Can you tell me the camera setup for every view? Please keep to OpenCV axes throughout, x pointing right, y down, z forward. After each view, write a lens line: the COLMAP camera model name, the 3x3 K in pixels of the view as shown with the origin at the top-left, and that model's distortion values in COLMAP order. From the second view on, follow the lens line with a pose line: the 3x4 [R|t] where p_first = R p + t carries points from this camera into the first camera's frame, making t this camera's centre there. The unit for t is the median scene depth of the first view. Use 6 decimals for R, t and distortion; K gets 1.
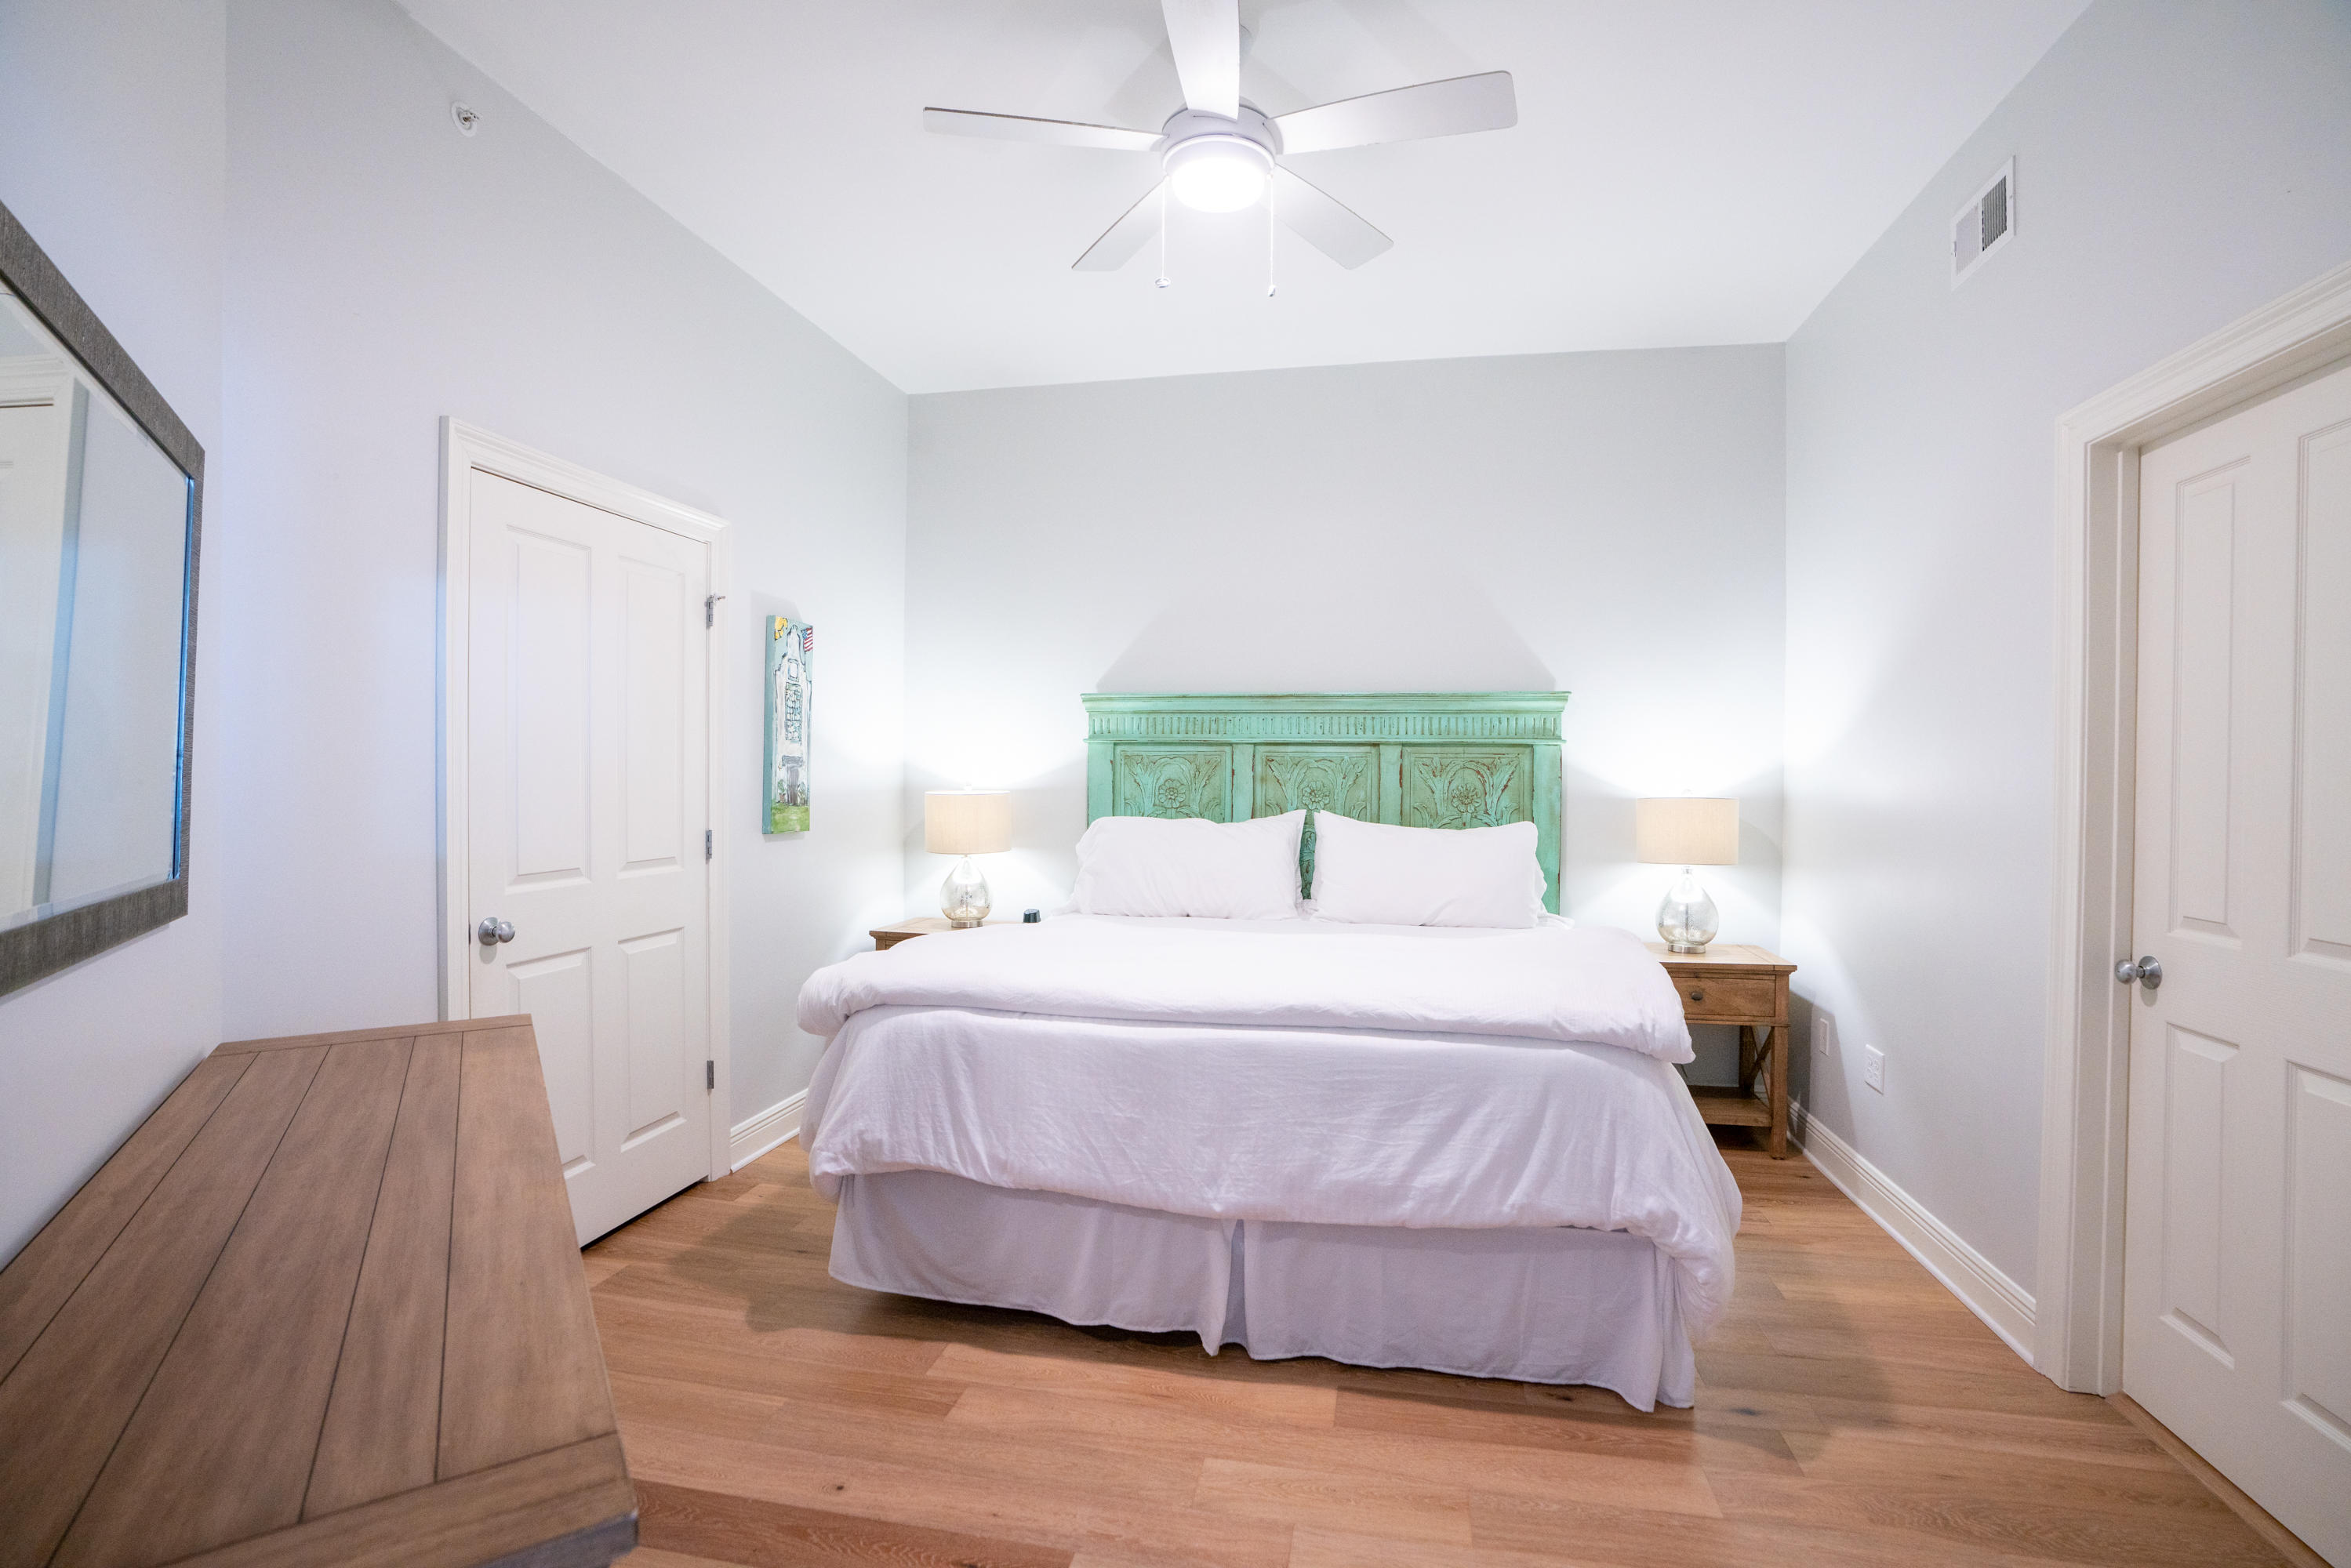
lens RADIAL K [[1126.4, 0, 1184.2], [0, 1126.4, 771.5], [0, 0, 1]] dist [-0.059186, 0.024950]
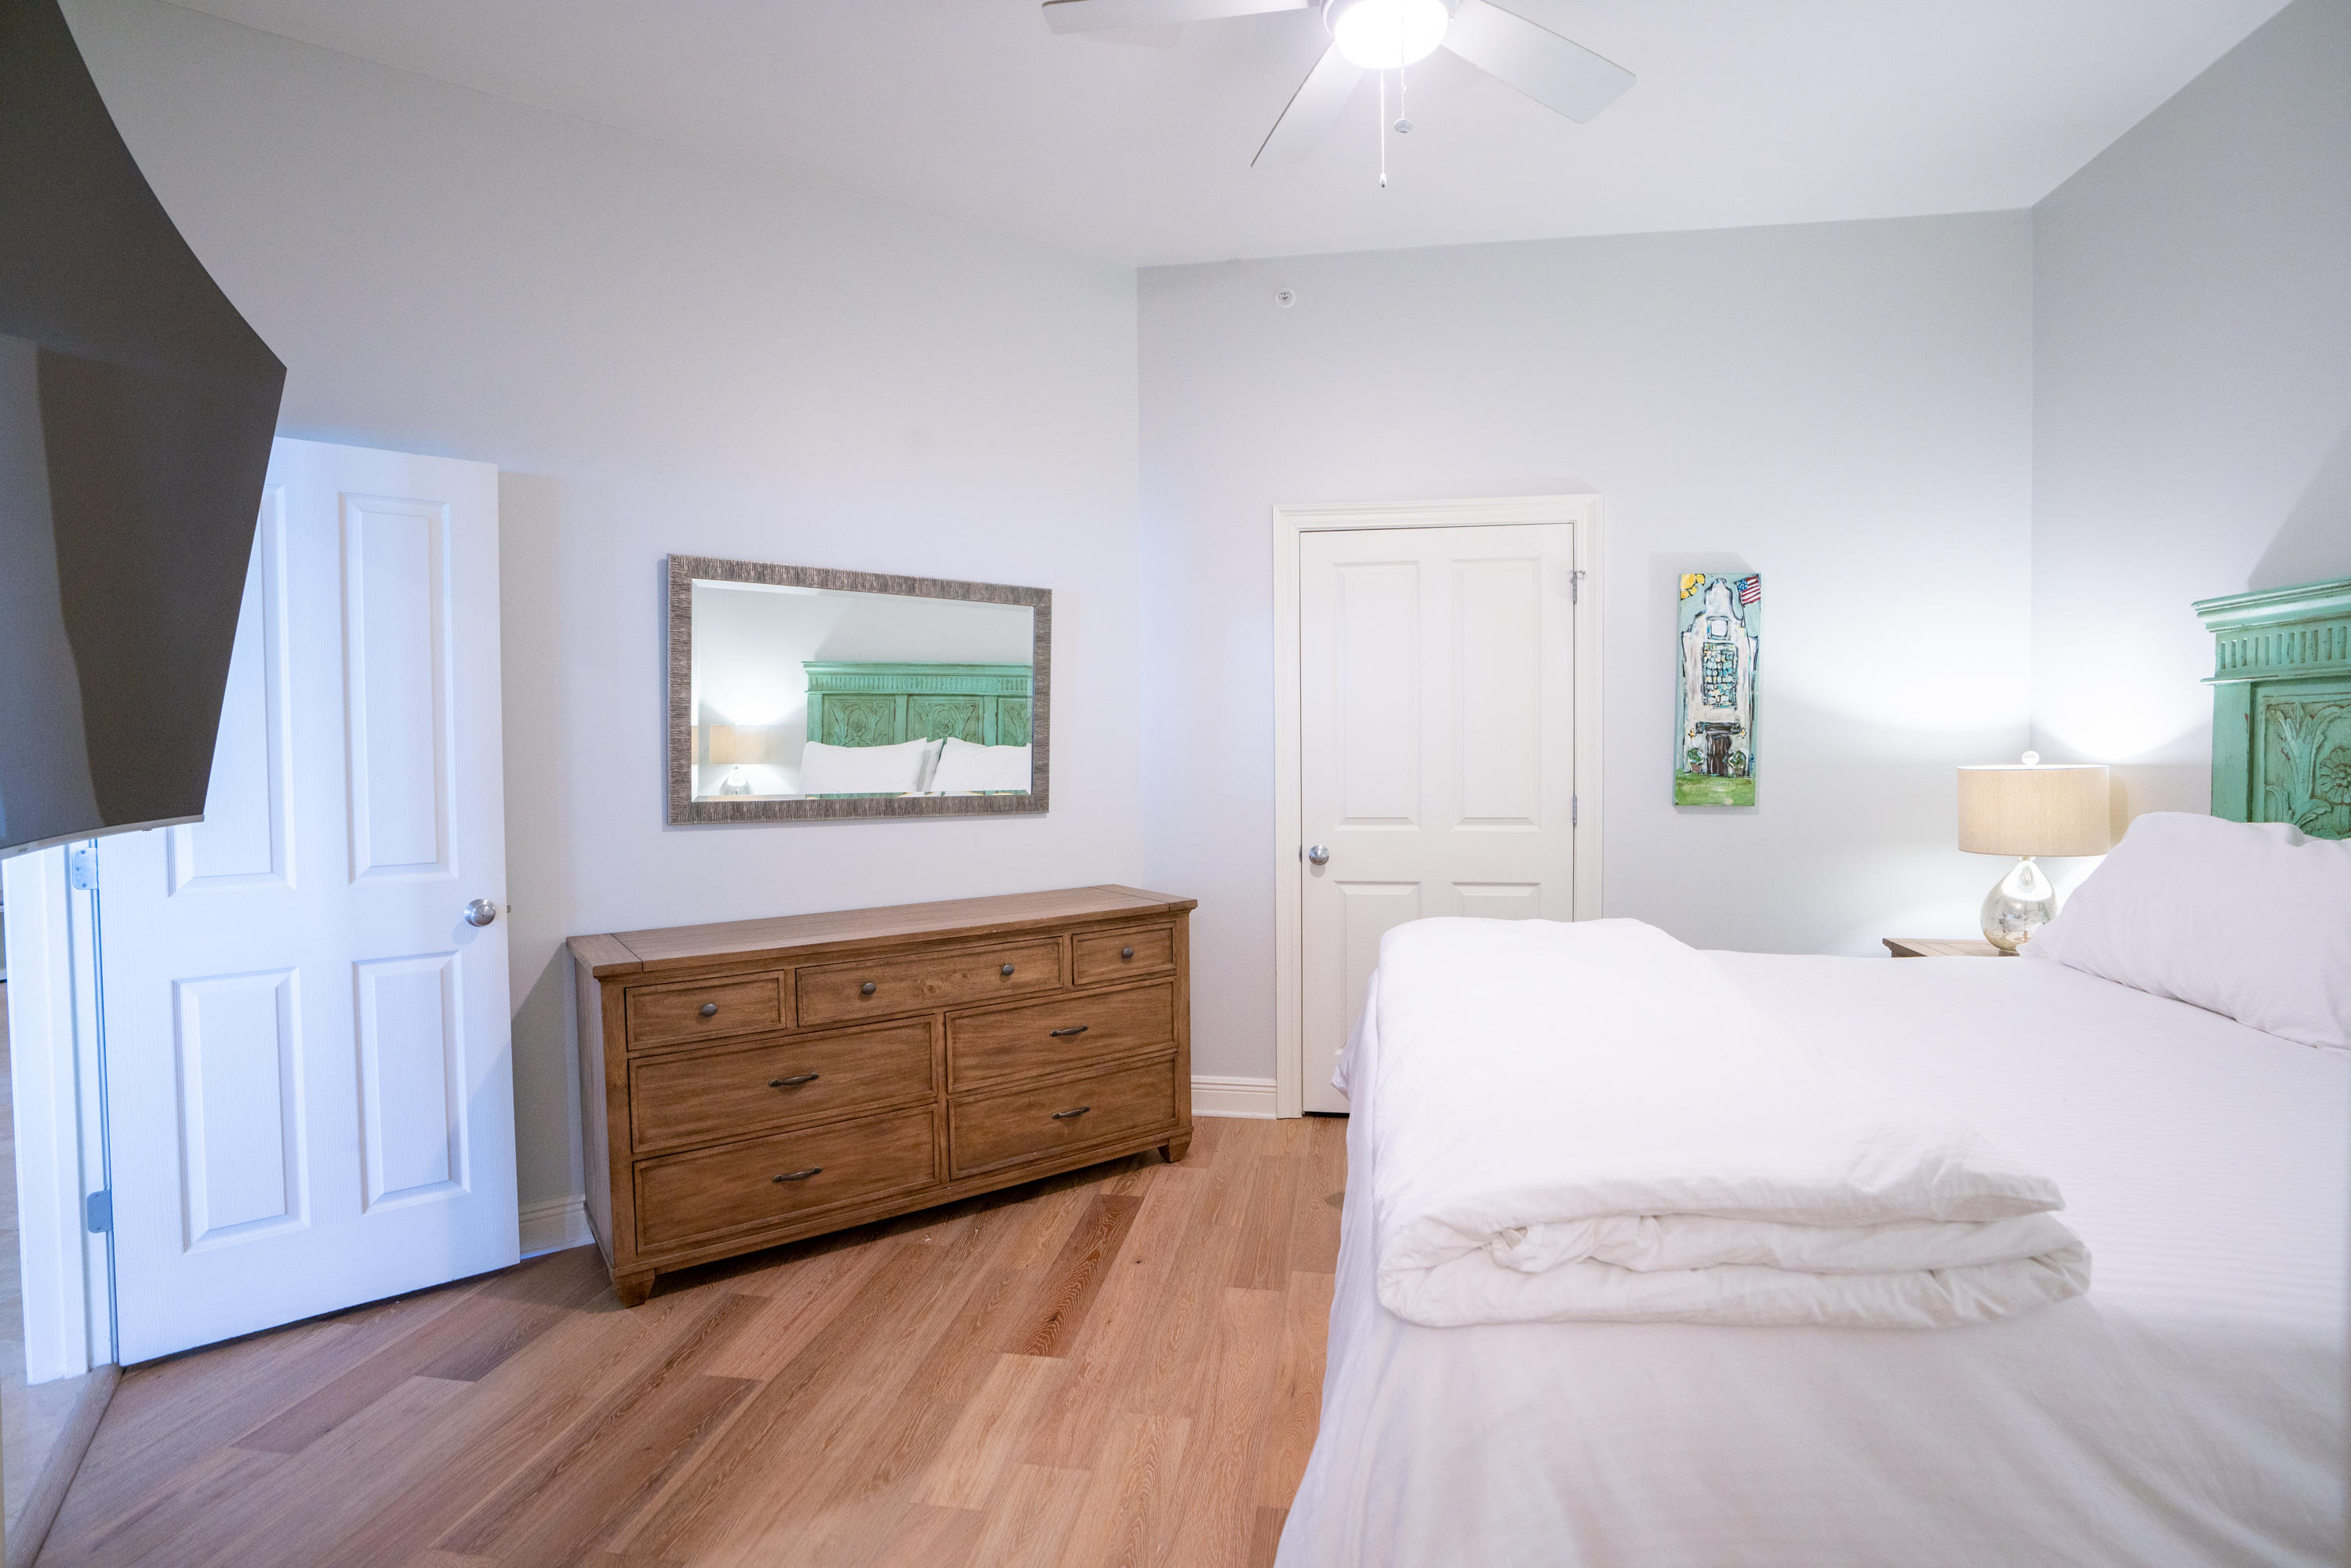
lens RADIAL K [[1146.5, 0, 1175.5], [0, 1146.5, 784.0], [0, 0, 1]] dist [-0.050480, -0.000143]
pose [[0.058758, 0.011601, -0.998205, 0.546164], [-0.005927, 0.999919, 0.011272, 0.028485], [0.998255, 0.005254, 0.058822, 0.504576]]
